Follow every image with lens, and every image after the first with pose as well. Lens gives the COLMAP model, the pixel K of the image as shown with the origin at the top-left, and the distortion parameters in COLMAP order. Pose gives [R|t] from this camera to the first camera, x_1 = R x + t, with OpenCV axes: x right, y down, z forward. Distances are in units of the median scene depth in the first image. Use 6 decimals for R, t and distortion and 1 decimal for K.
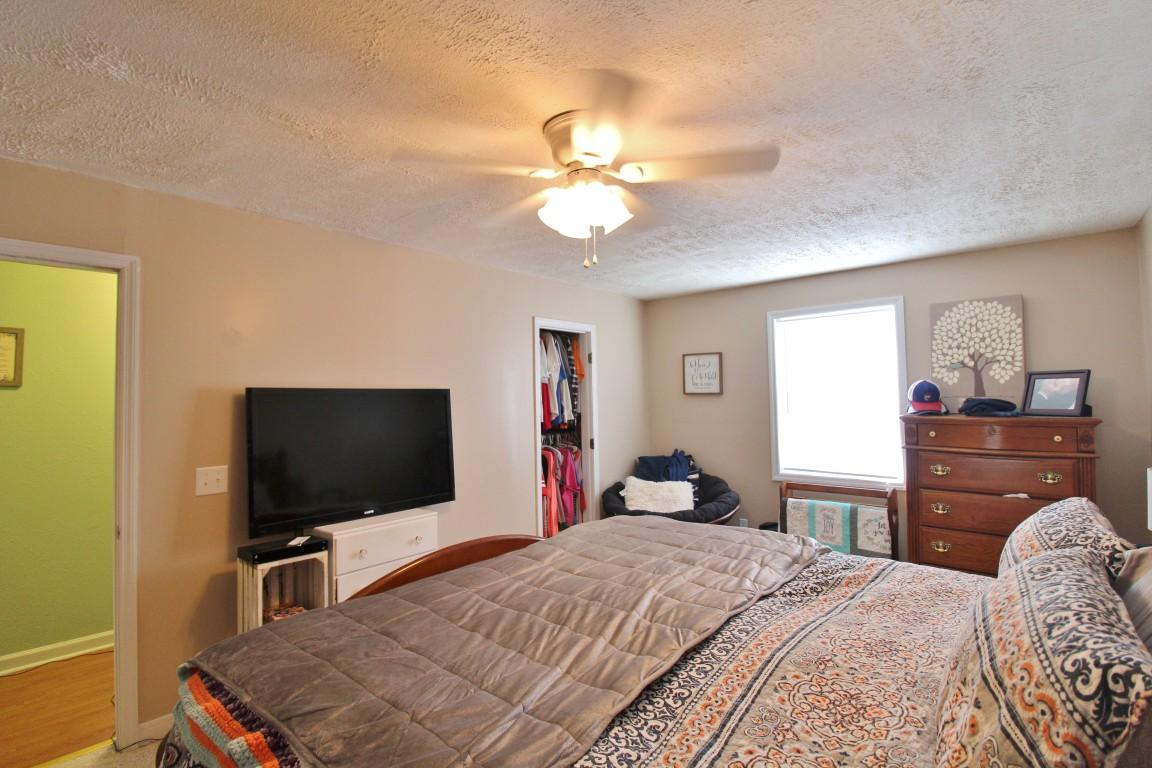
lens RADIAL K [[529.8, 0, 576.2], [0, 529.8, 376.7], [0, 0, 1]] dist [-0.002067, -0.012548]
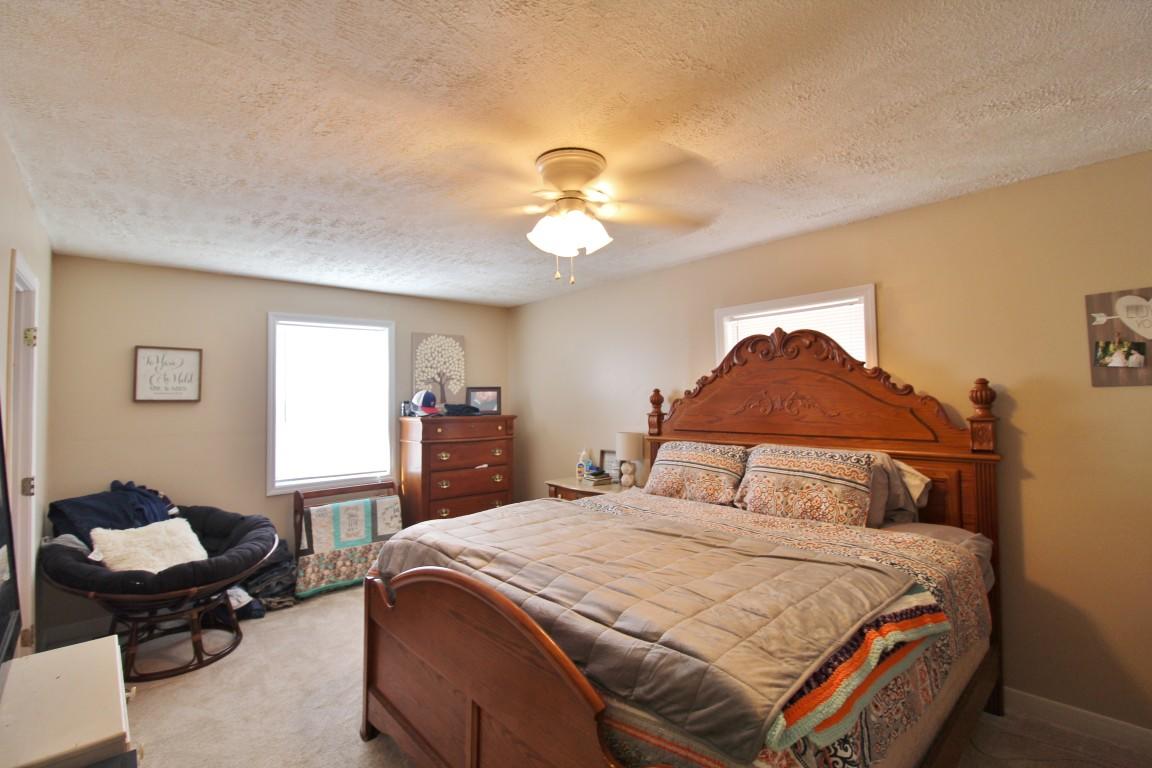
lens RADIAL K [[529.8, 0, 576.2], [0, 529.8, 376.7], [0, 0, 1]] dist [-0.002067, -0.012548]
pose [[0.139686, 0.052360, 0.988811, -0.582107], [-0.025098, 0.998467, -0.049326, 0.027438], [-0.989878, -0.017927, 0.140786, 0.434845]]
